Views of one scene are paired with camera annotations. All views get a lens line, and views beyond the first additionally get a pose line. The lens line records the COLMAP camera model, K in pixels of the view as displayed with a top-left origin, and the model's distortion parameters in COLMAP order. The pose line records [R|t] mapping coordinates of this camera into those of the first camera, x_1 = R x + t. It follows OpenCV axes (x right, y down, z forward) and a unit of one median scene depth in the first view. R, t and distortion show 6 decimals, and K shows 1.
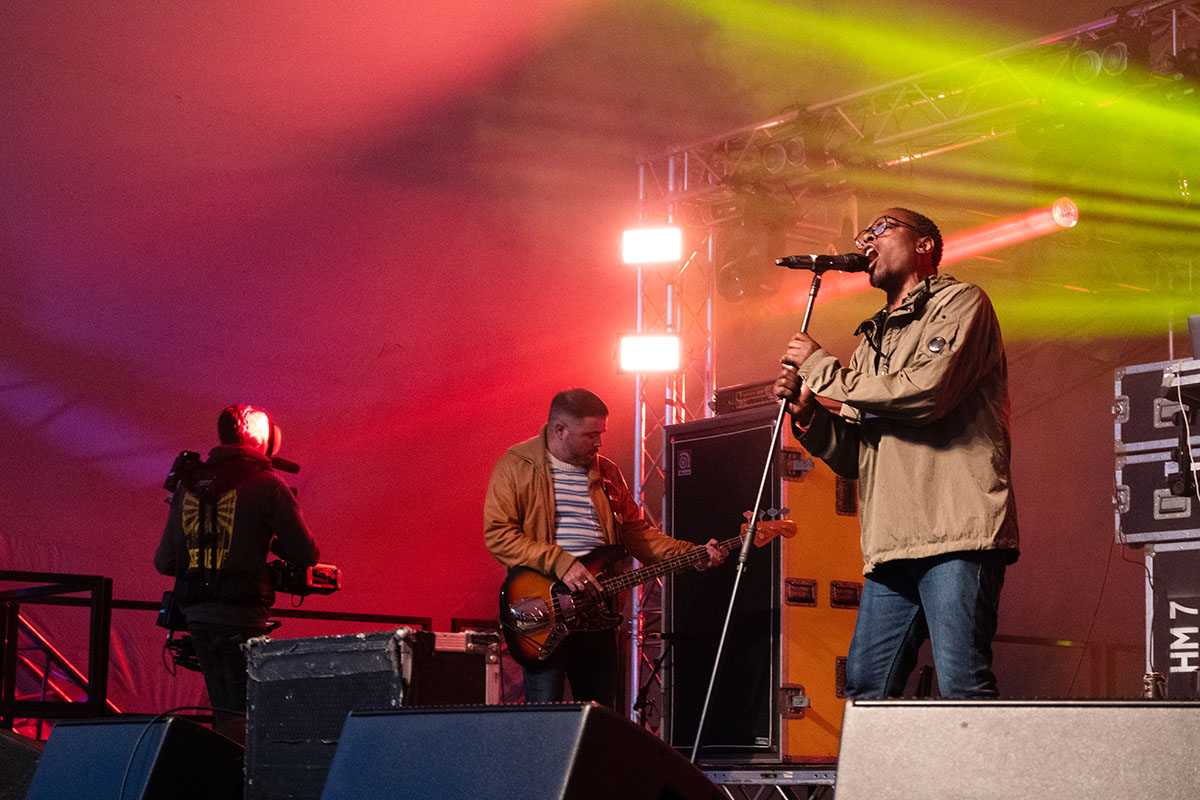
lens RADIAL K [[2594.1, 0, 600.0], [0, 2594.1, 400.0], [0, 0, 1]] dist [0.074612, -0.351798]
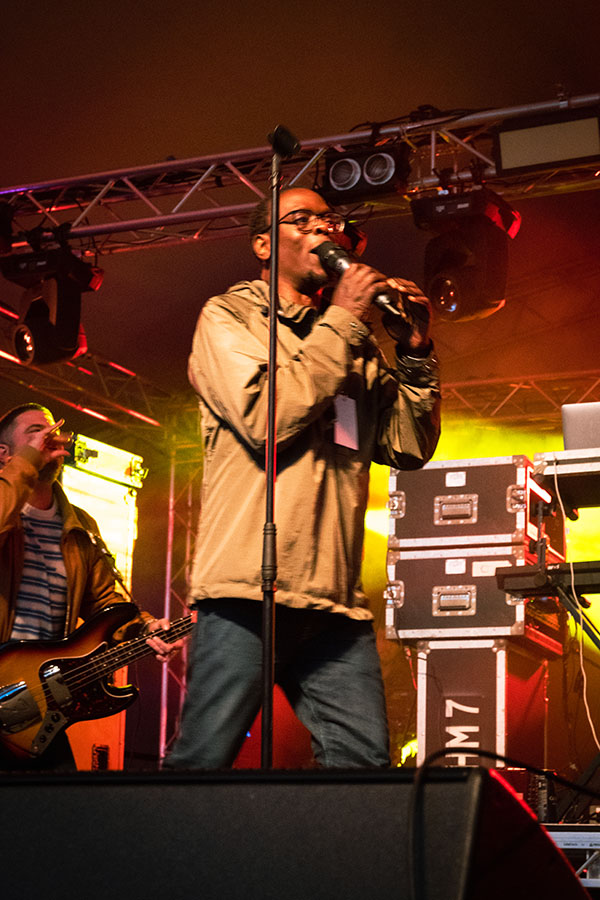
lens RADIAL K [[1945.5, 0, 300.0], [0, 1945.5, 450.0], [0, 0, 1]] dist [0.074612, -0.351798]
pose [[0.887798, 0.106199, 0.447812, -0.174363], [-0.077493, 0.993615, -0.082005, 0.048119], [-0.453662, 0.038102, 0.890359, 0.358798]]
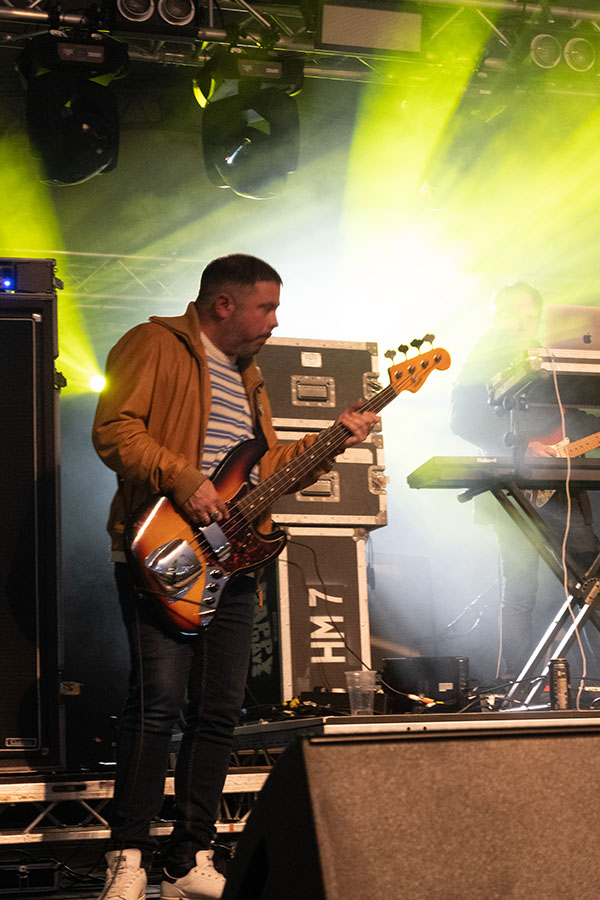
lens RADIAL K [[1945.5, 0, 300.0], [0, 1945.5, 450.0], [0, 0, 1]] dist [0.074612, -0.351798]
pose [[0.301934, 0.130832, 0.944309, -0.462173], [-0.101801, 0.989299, -0.104516, 0.102245], [-0.947878, -0.064575, 0.312022, 0.784551]]
